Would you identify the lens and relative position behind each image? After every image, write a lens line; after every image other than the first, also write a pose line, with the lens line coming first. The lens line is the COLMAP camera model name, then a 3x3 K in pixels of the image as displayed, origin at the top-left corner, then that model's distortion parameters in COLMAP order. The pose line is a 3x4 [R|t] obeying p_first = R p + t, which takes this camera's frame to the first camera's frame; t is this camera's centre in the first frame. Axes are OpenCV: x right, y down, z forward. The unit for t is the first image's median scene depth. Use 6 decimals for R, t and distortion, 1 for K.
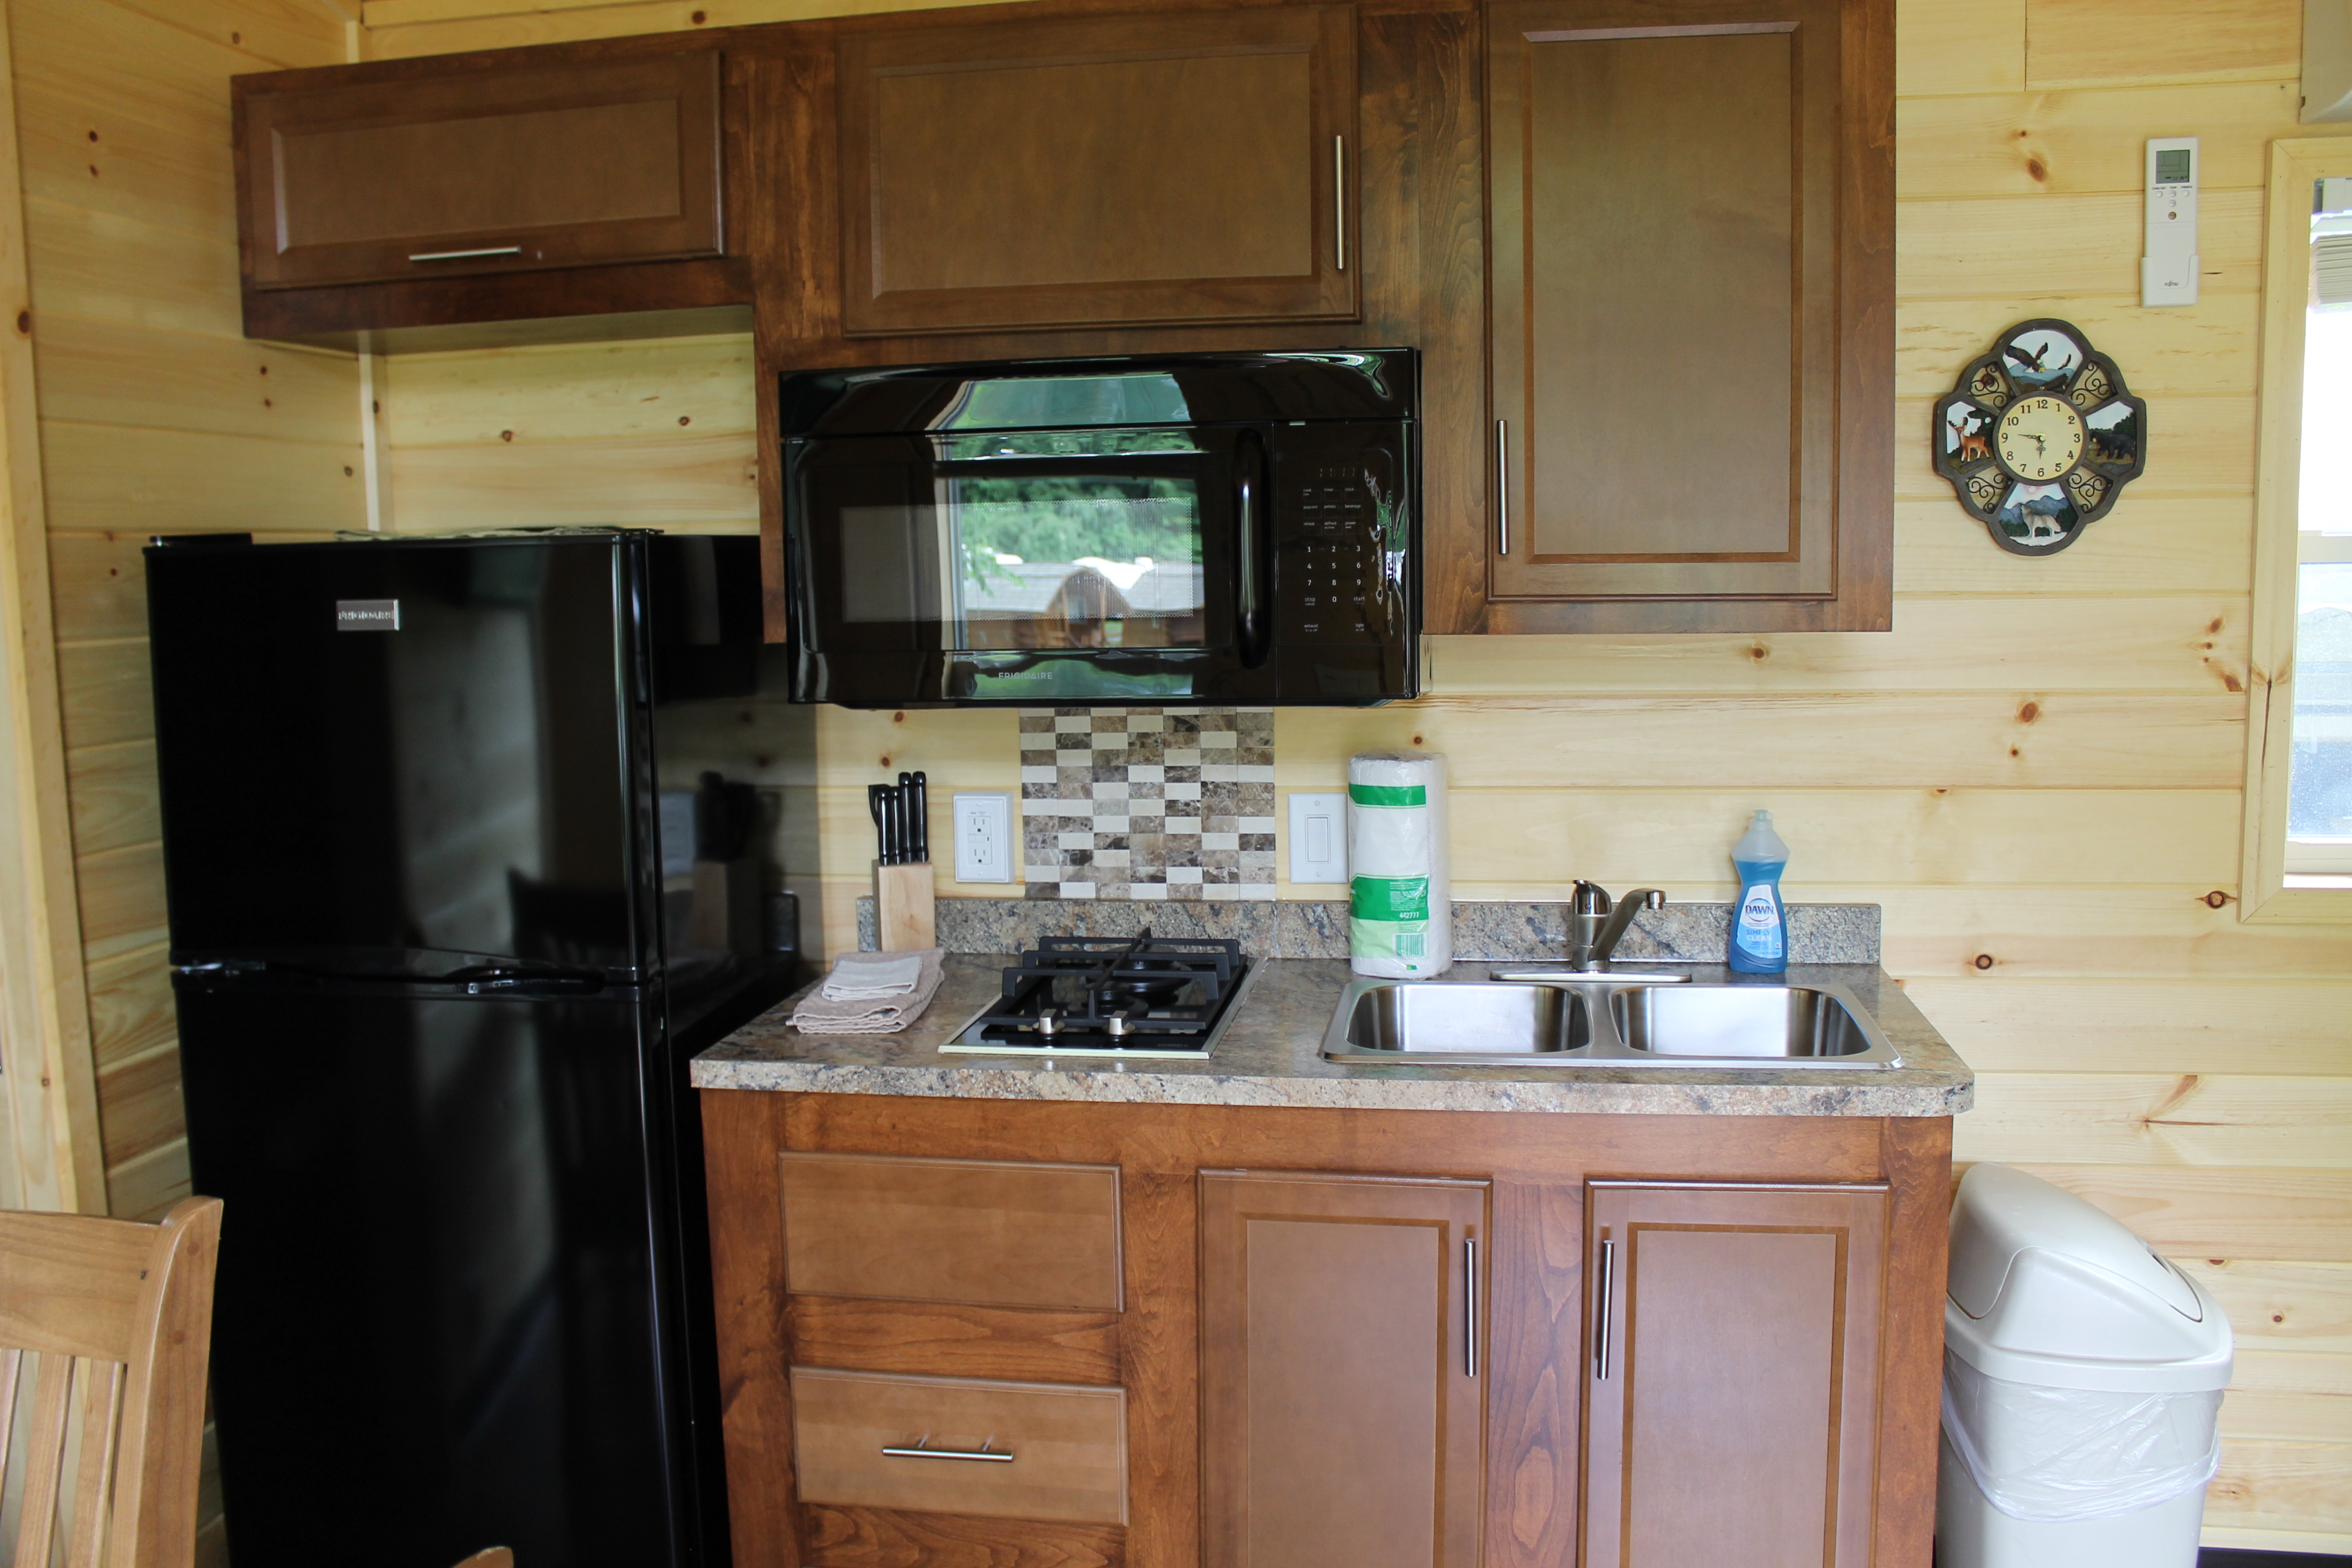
lens RADIAL K [[1964.7, 0, 1159.6], [0, 1964.7, 781.0], [0, 0, 1]] dist [-0.160020, 0.135995]
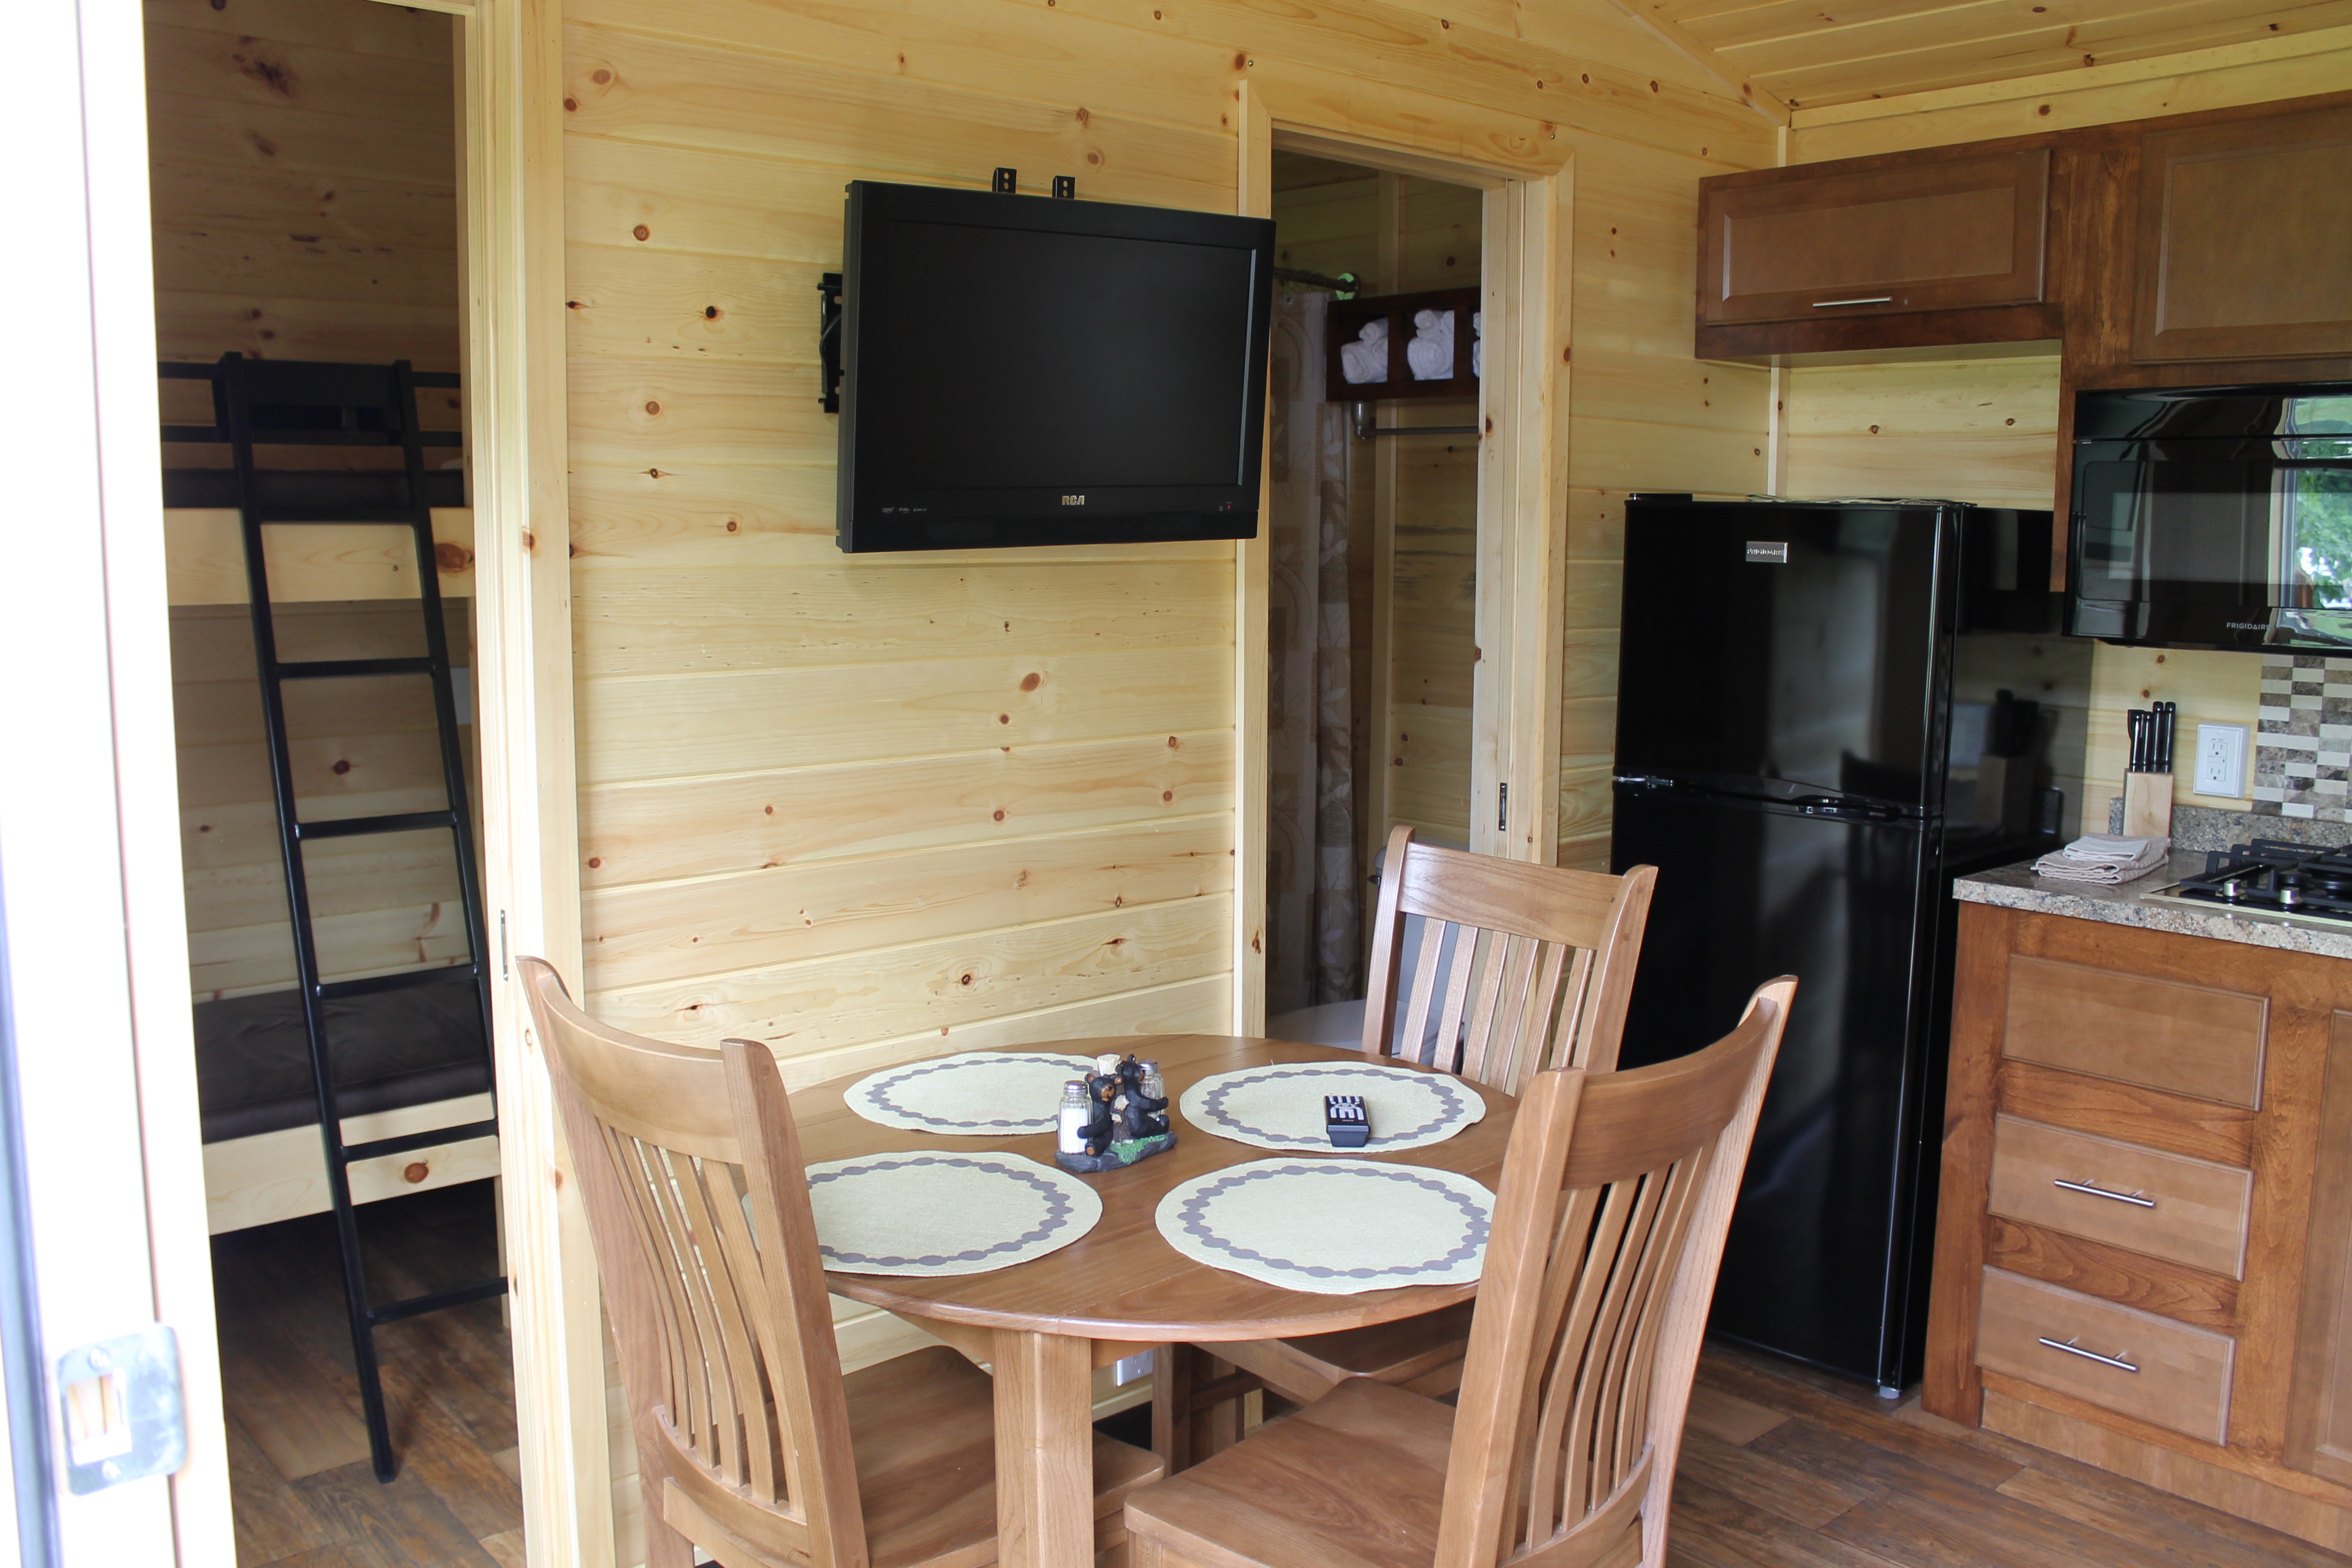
lens RADIAL K [[1964.7, 0, 1159.6], [0, 1964.7, 781.0], [0, 0, 1]] dist [-0.160020, 0.135995]
pose [[0.777051, 0.108043, -0.620096, 0.161689], [-0.098149, 0.993906, 0.050183, 0.057812], [0.621739, 0.021867, 0.782919, -0.439949]]
